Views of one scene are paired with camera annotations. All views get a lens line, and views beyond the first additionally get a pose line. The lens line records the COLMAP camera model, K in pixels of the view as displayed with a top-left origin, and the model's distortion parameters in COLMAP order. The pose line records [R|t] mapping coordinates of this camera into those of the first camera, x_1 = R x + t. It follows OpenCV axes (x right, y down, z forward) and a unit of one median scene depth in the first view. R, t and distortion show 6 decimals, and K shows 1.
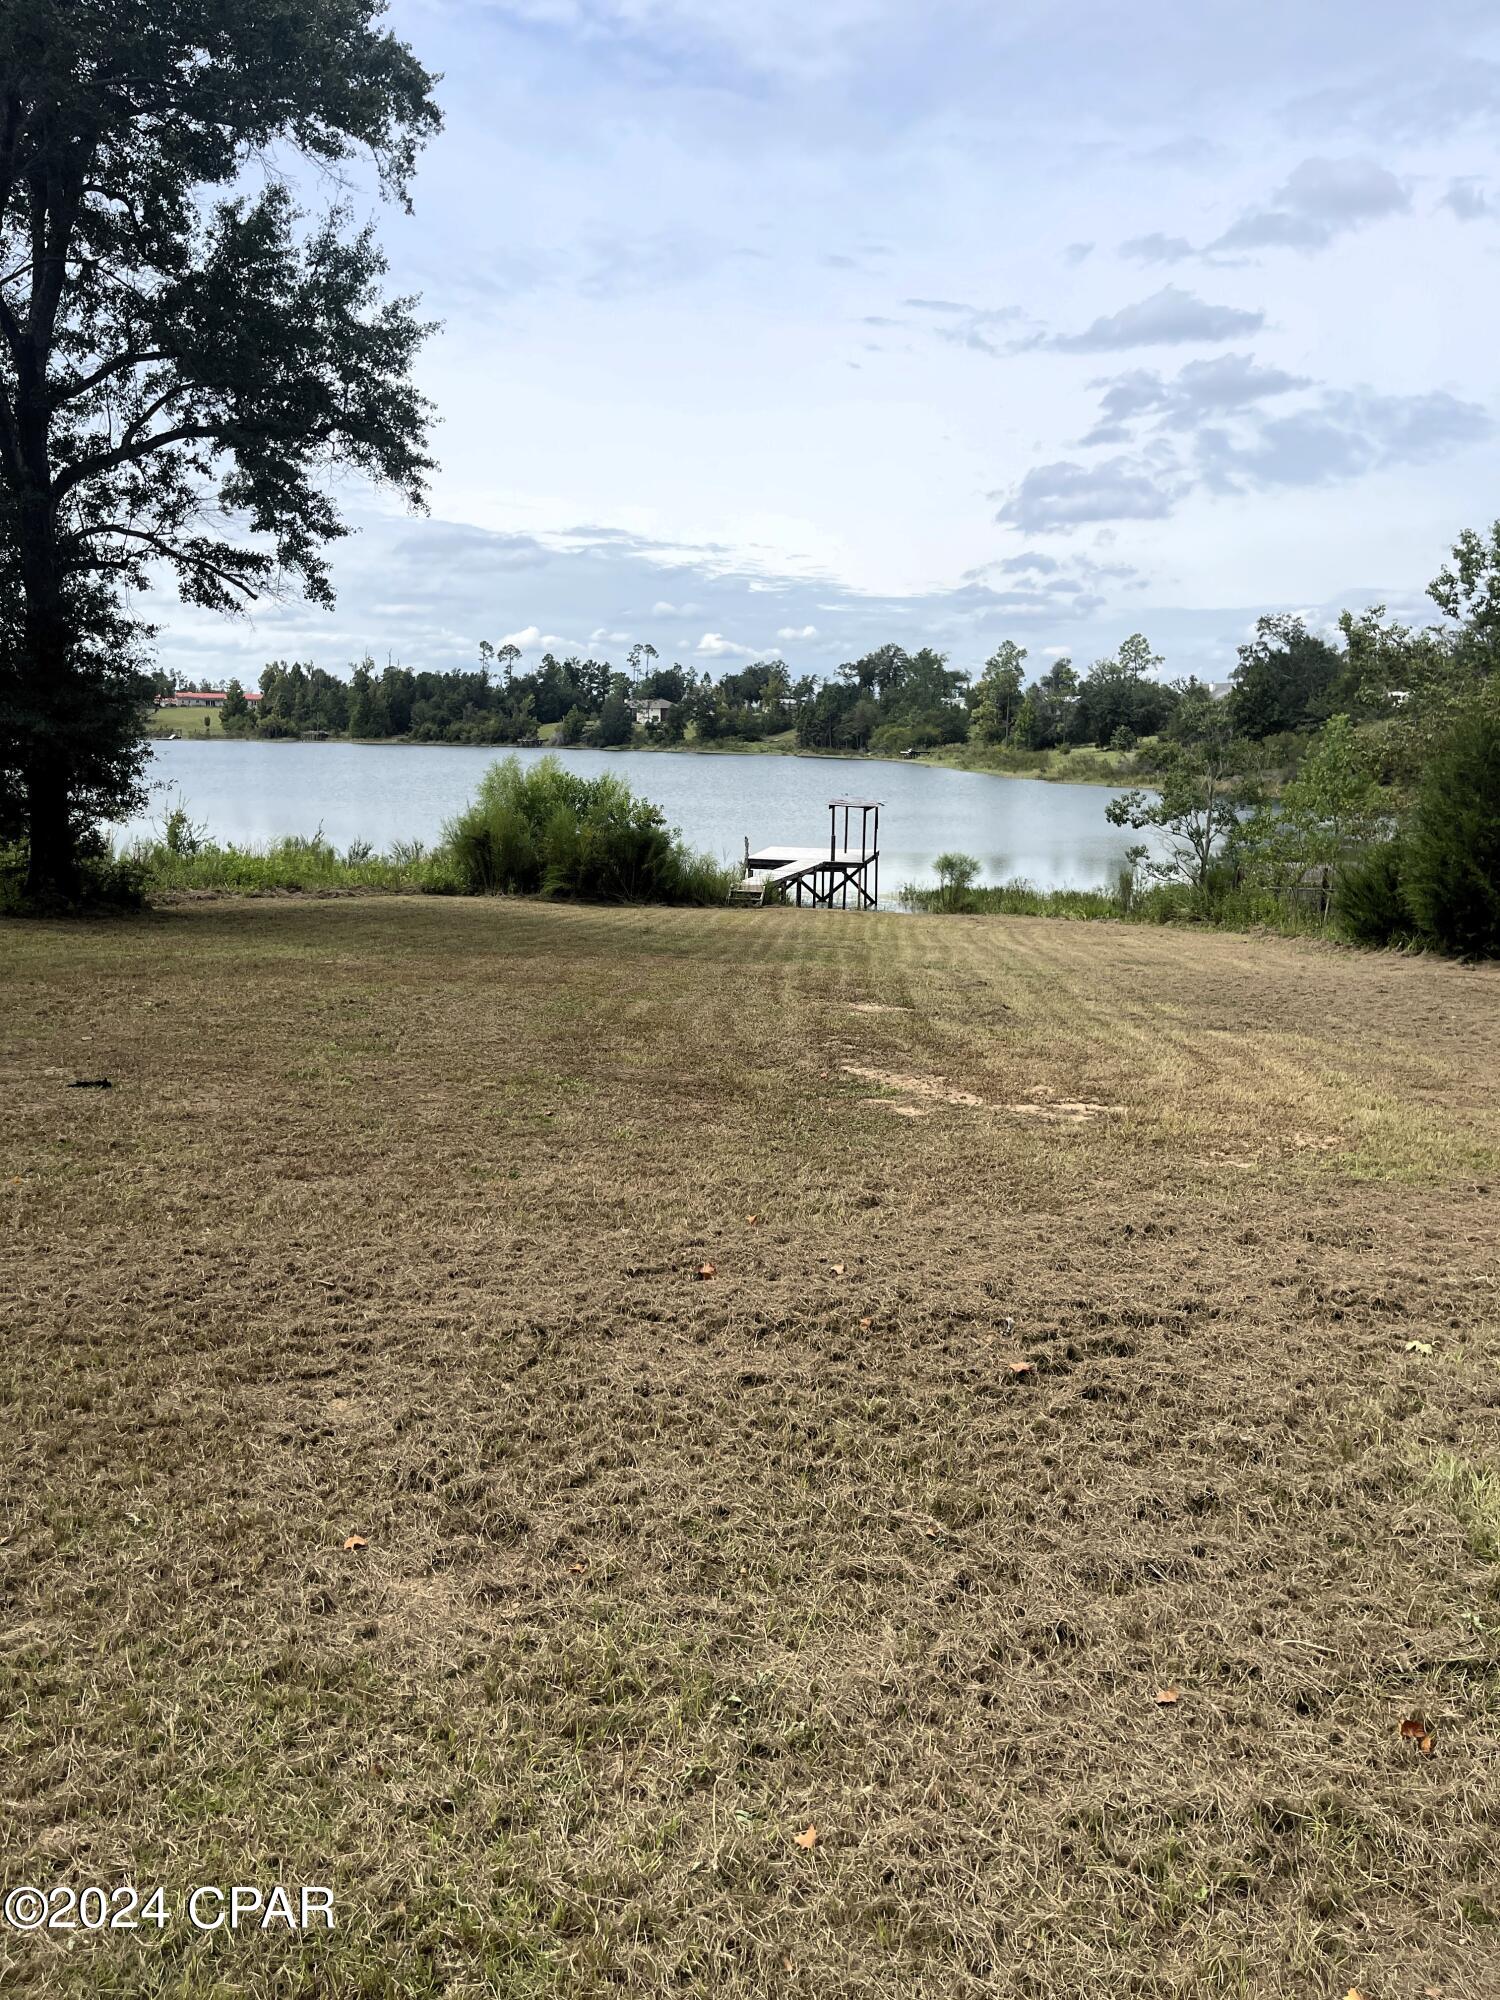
lens RADIAL K [[1499.6, 0, 759.0], [0, 1499.6, 1003.2], [0, 0, 1]] dist [0.023456, -0.024629]
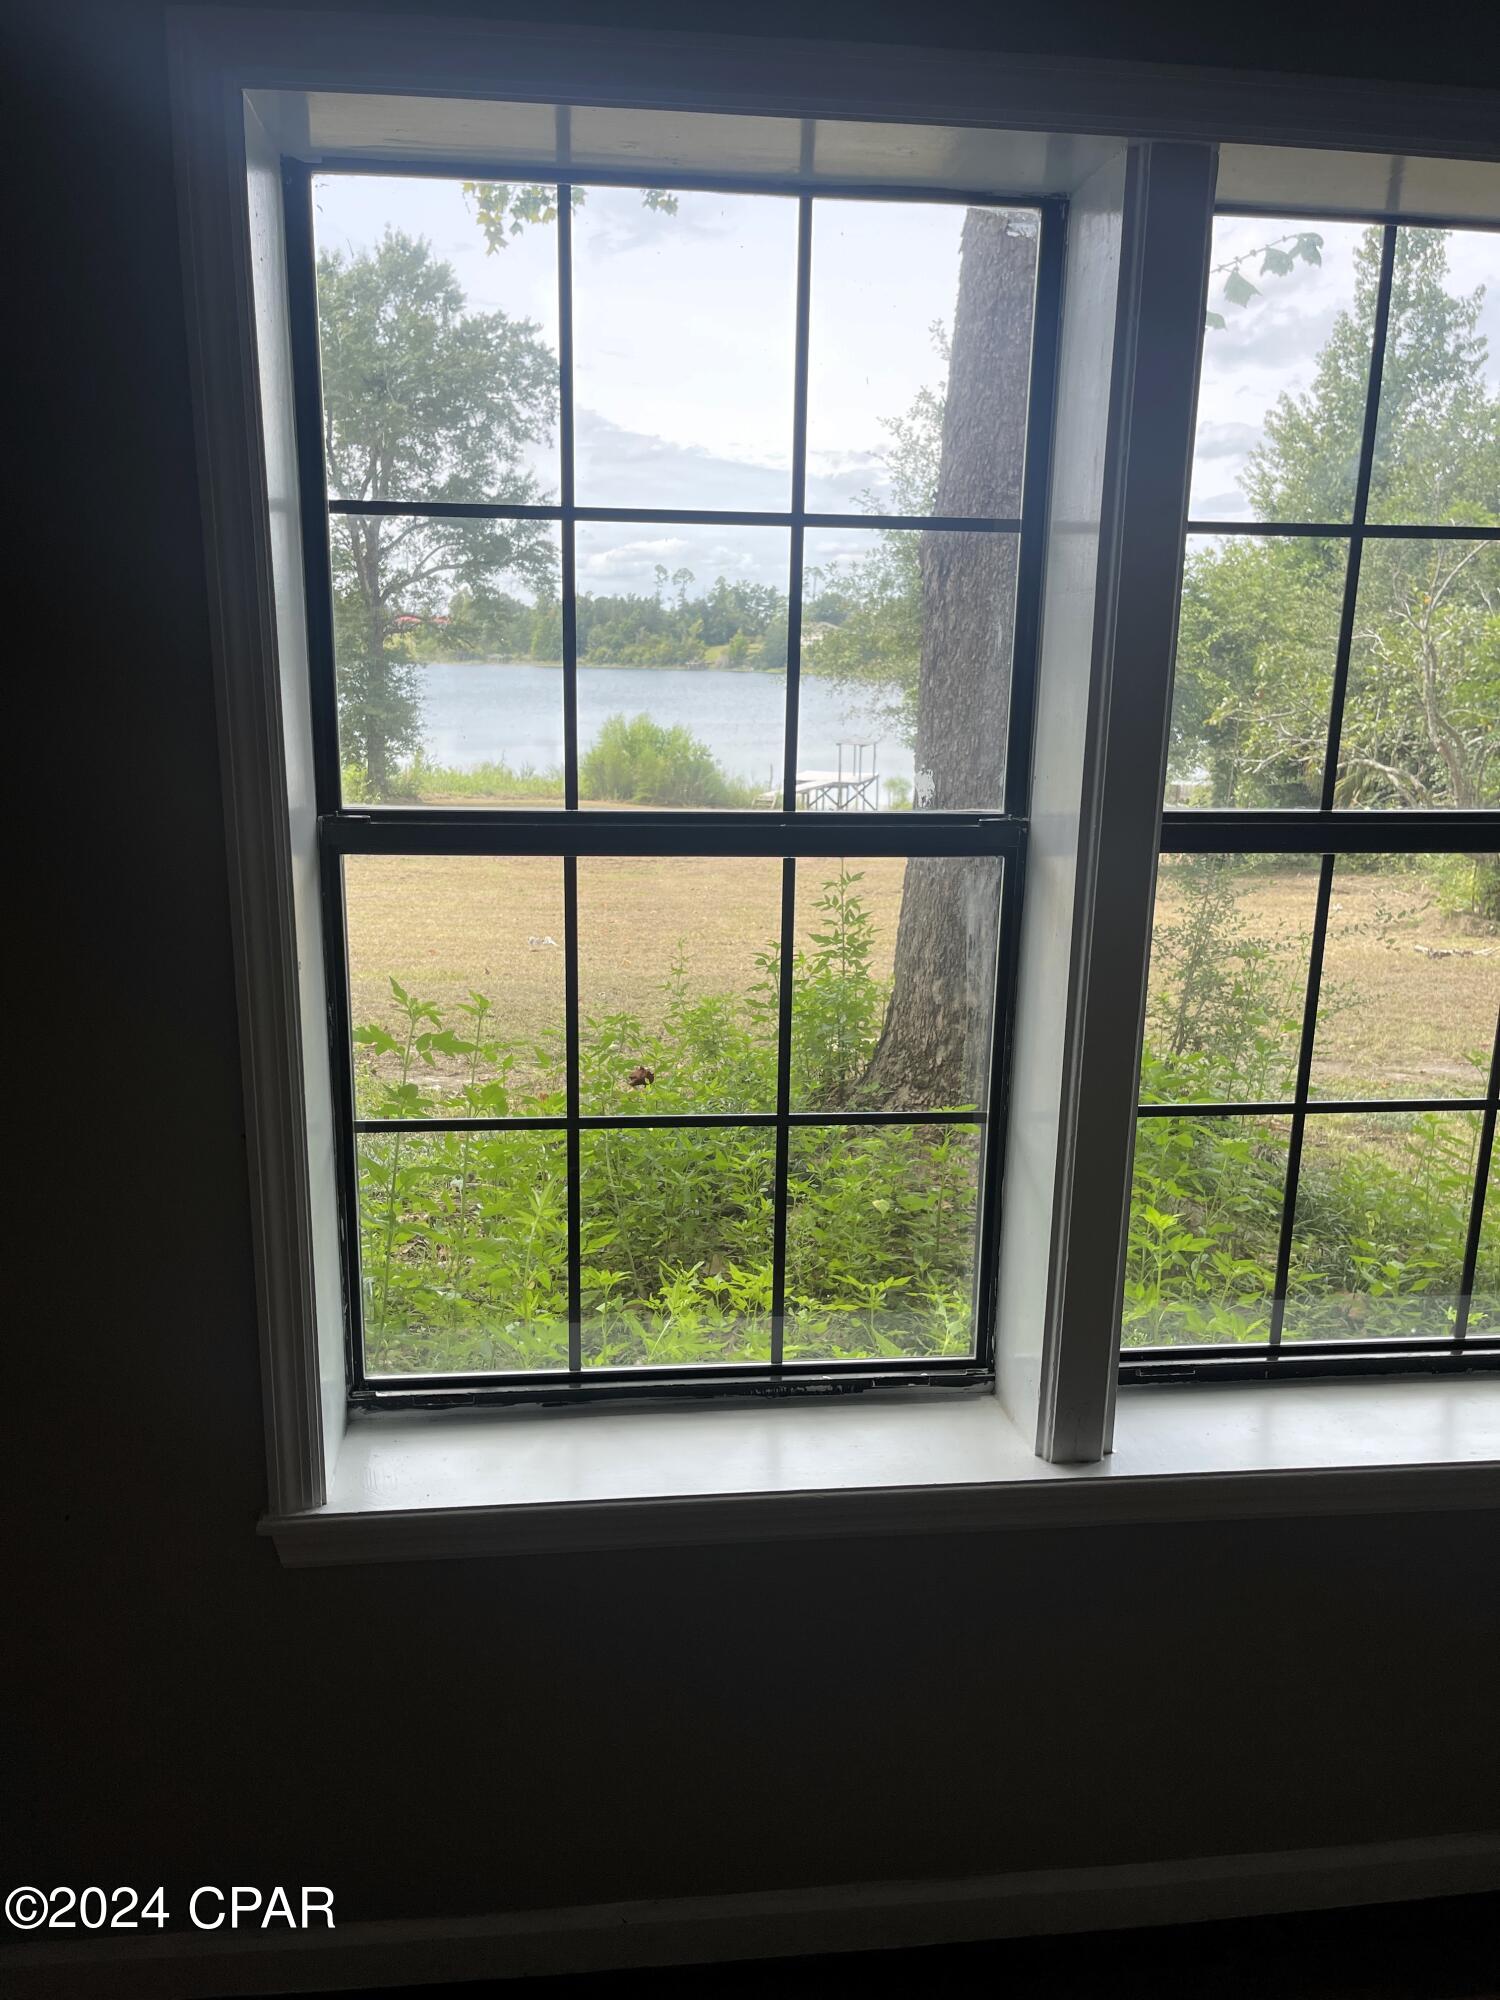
lens RADIAL K [[1499.6, 0, 745.6], [0, 1499.6, 998.5], [0, 0, 1]] dist [0.023456, -0.024629]
pose [[0.992231, 0.025945, -0.121675, 0.015679], [-0.019767, 0.998467, 0.051710, 0.004958], [0.122830, -0.048903, 0.991222, -0.053904]]
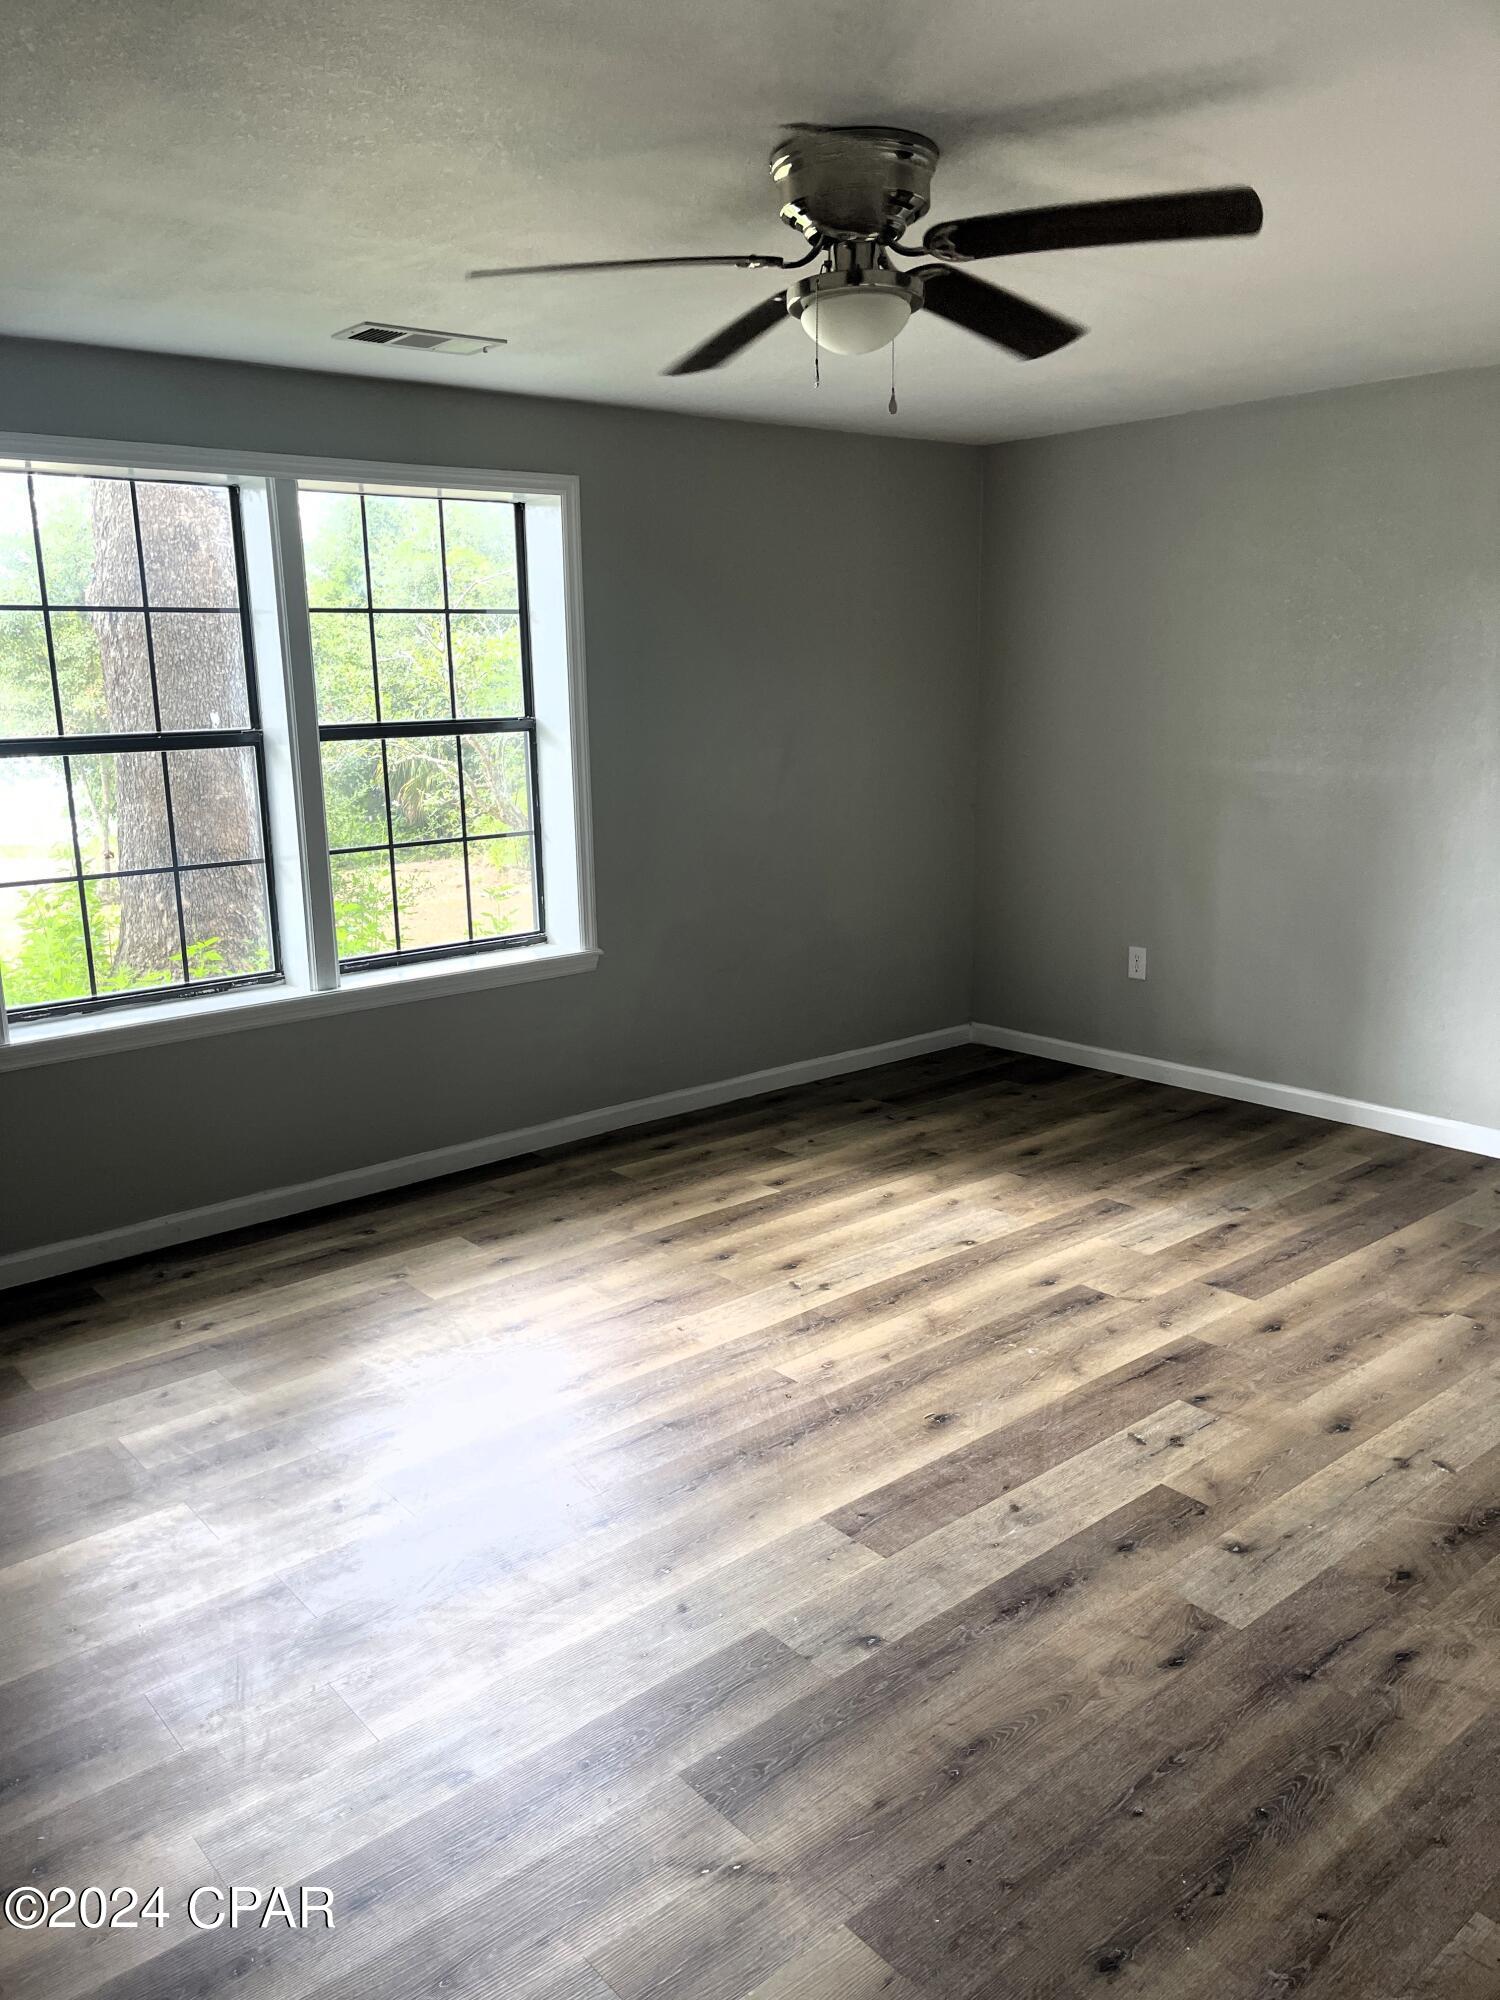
lens RADIAL K [[1499.6, 0, 741.4], [0, 1499.6, 1004.9], [0, 0, 1]] dist [0.023456, -0.024629]
pose [[0.891857, -0.137716, 0.430842, -0.030680], [0.120031, 0.990430, 0.068118, 0.043534], [-0.436100, -0.009038, 0.899853, -0.249814]]
